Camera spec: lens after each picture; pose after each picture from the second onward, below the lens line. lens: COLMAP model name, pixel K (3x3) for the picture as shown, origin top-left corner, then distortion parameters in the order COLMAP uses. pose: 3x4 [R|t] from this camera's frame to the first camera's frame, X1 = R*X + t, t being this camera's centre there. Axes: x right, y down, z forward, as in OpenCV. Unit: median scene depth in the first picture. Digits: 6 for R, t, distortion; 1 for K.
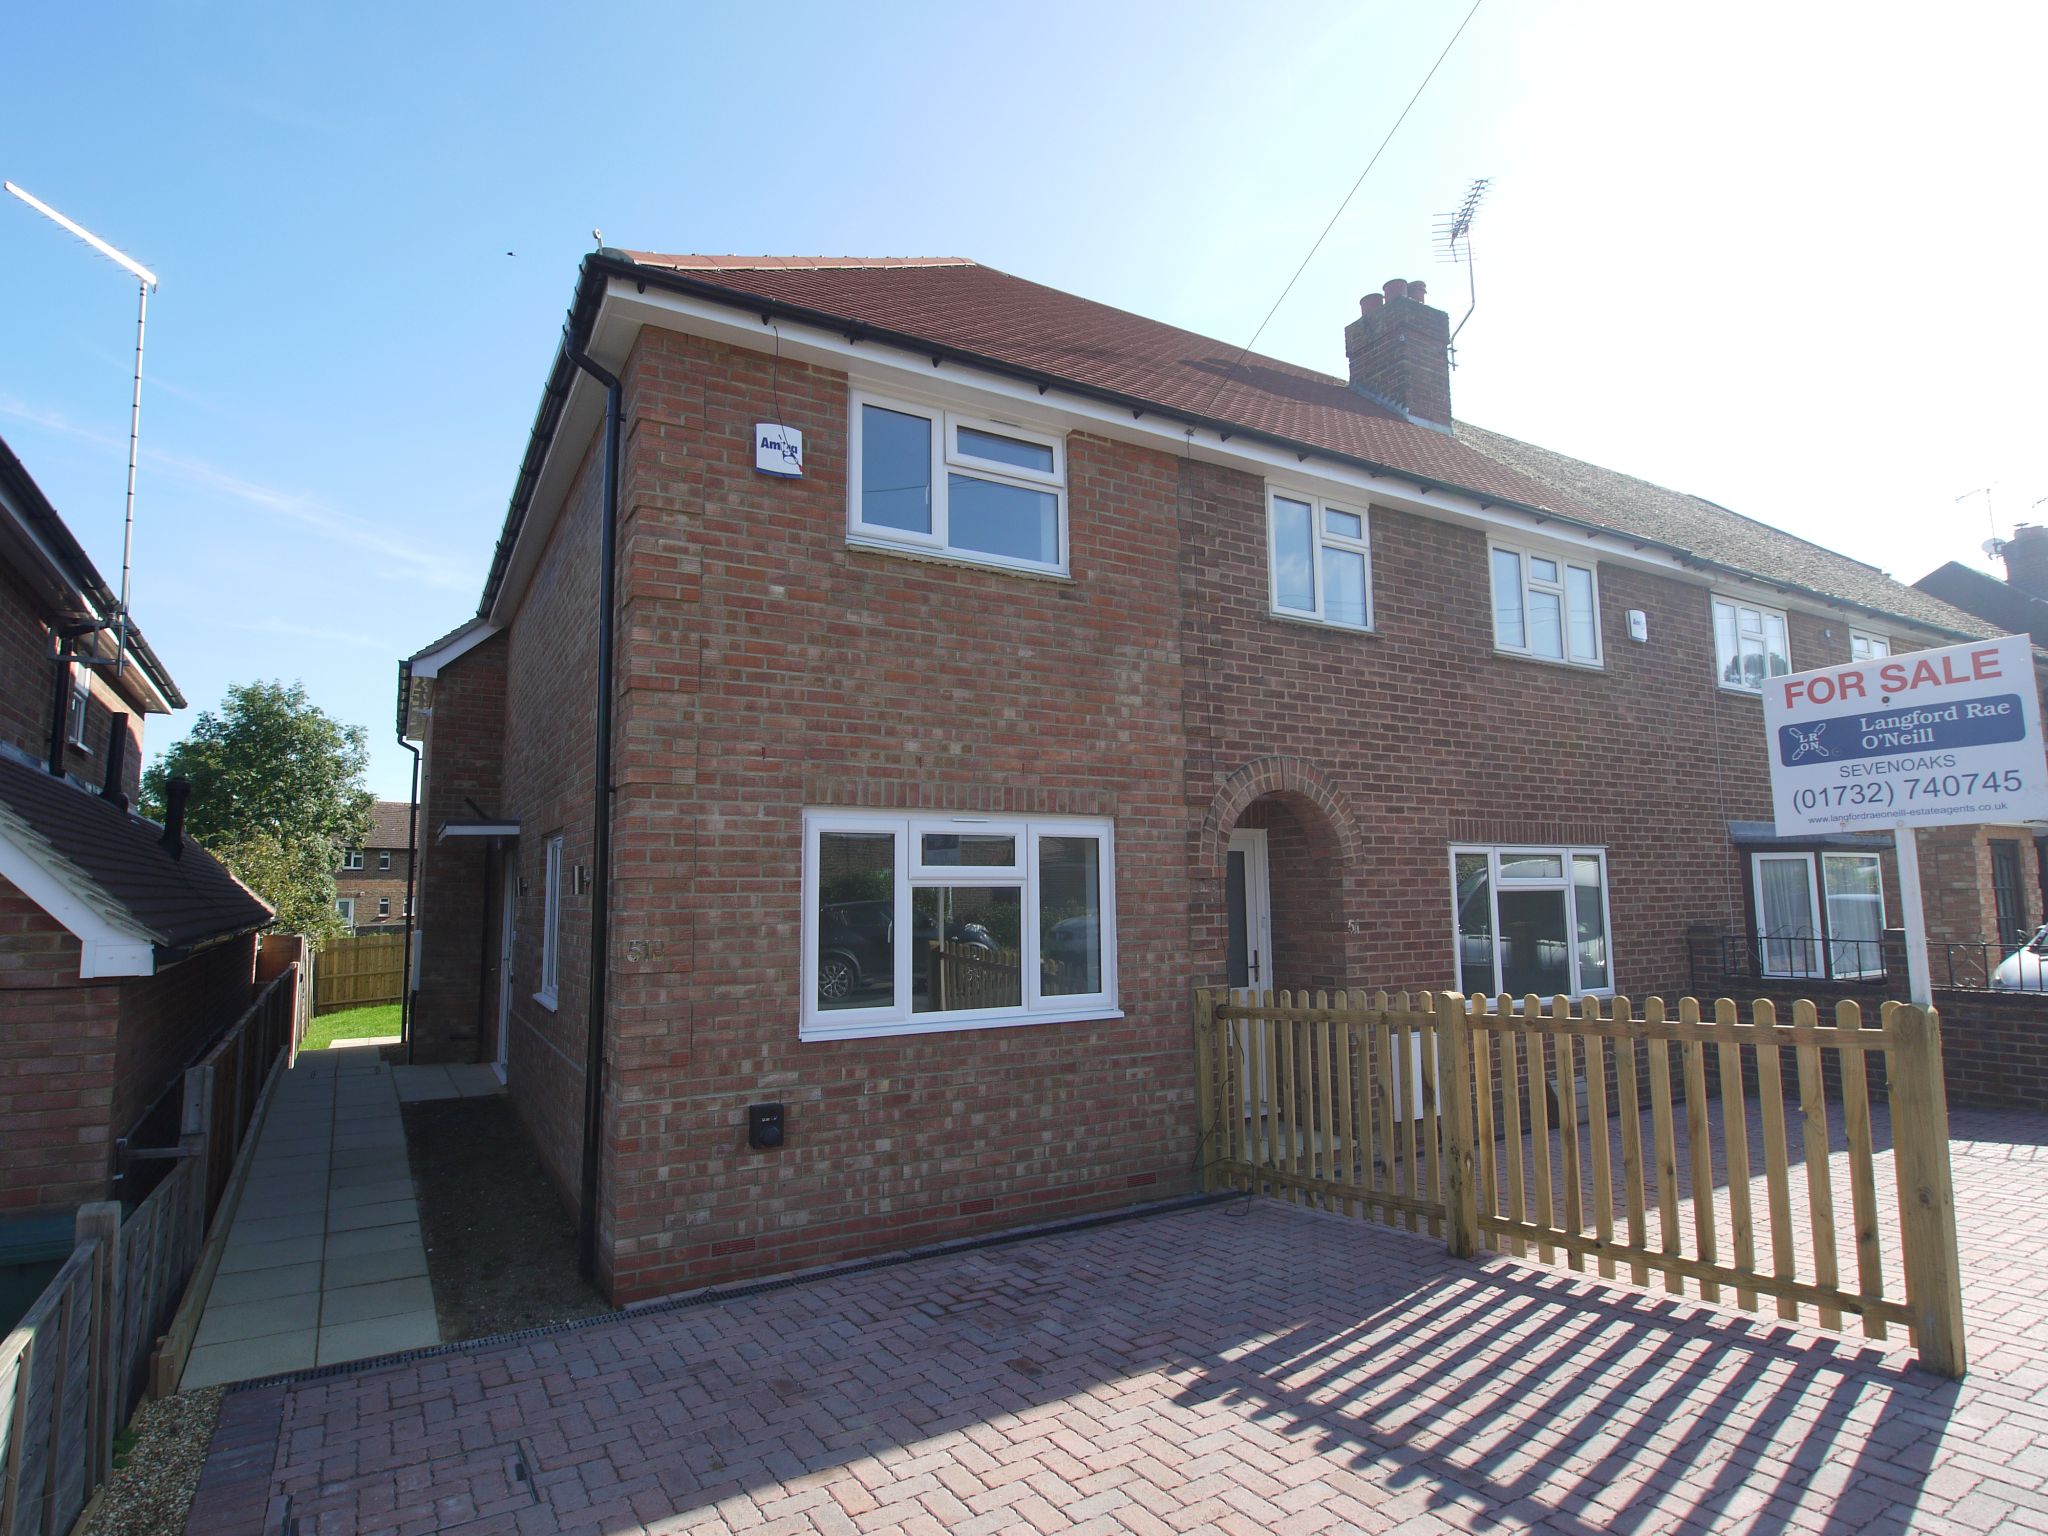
lens RADIAL K [[1064.3, 0, 1020.3], [0, 1064.3, 777.0], [0, 0, 1]] dist [-0.005224, 0.001146]
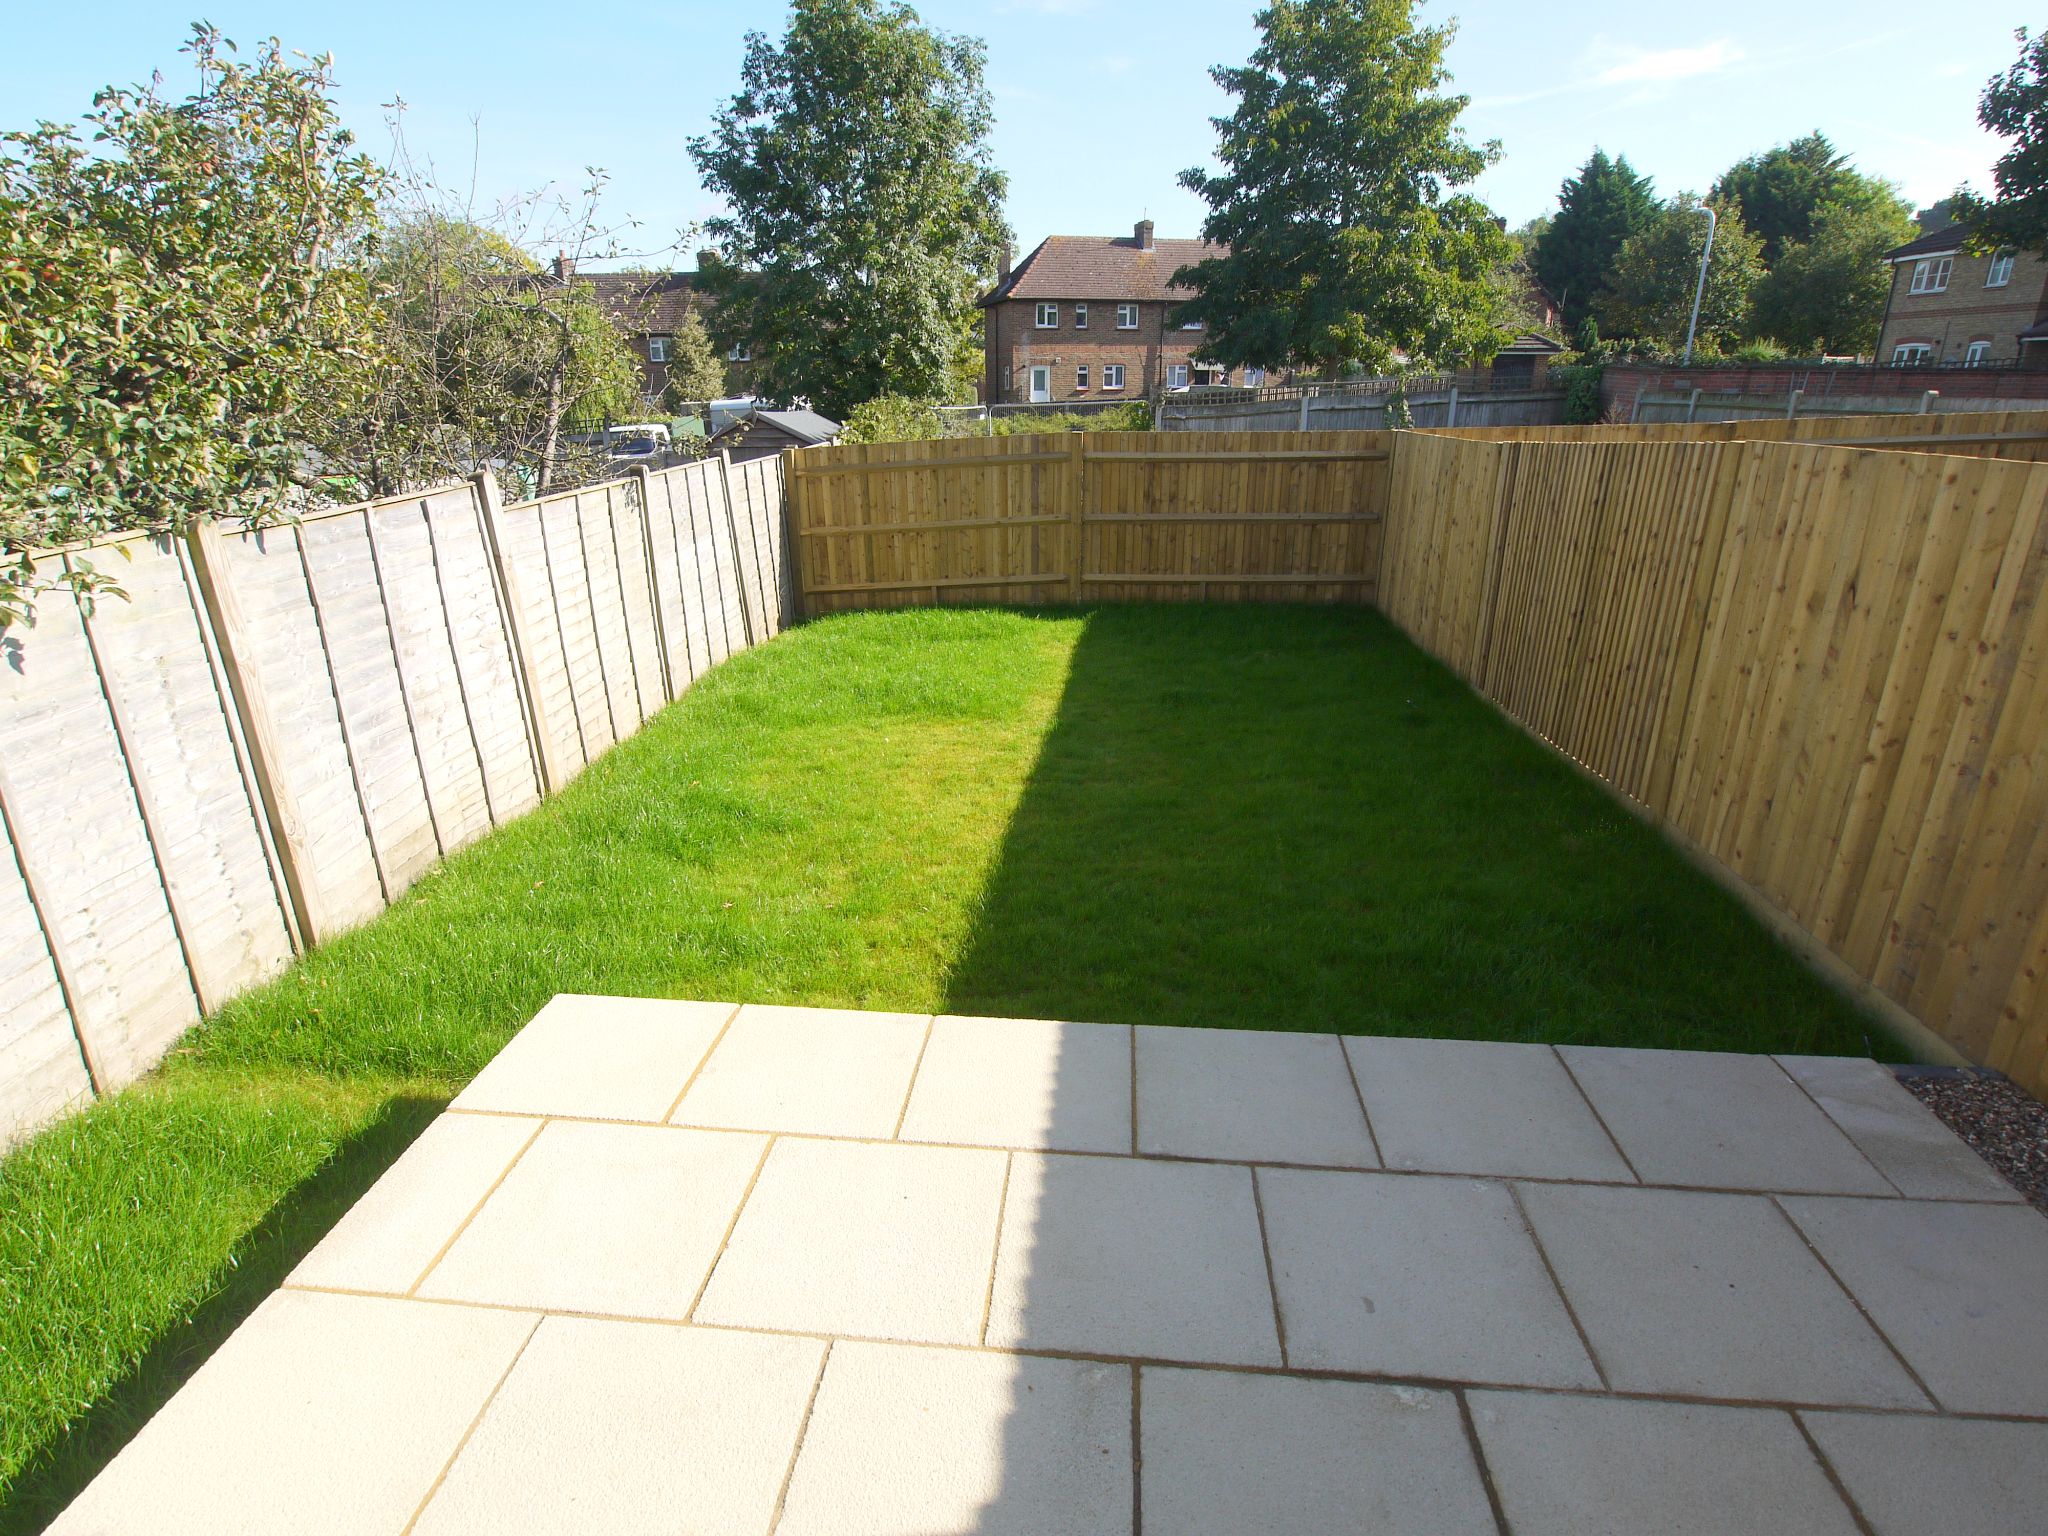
lens RADIAL K [[1064.3, 0, 1022.9], [0, 1064.3, 765.2], [0, 0, 1]] dist [-0.005224, 0.001146]
pose [[0.807690, 0.206527, -0.552254, -0.209168], [0.064620, 0.899996, 0.431082, 0.059261], [0.586056, -0.383867, 0.713571, 0.467632]]
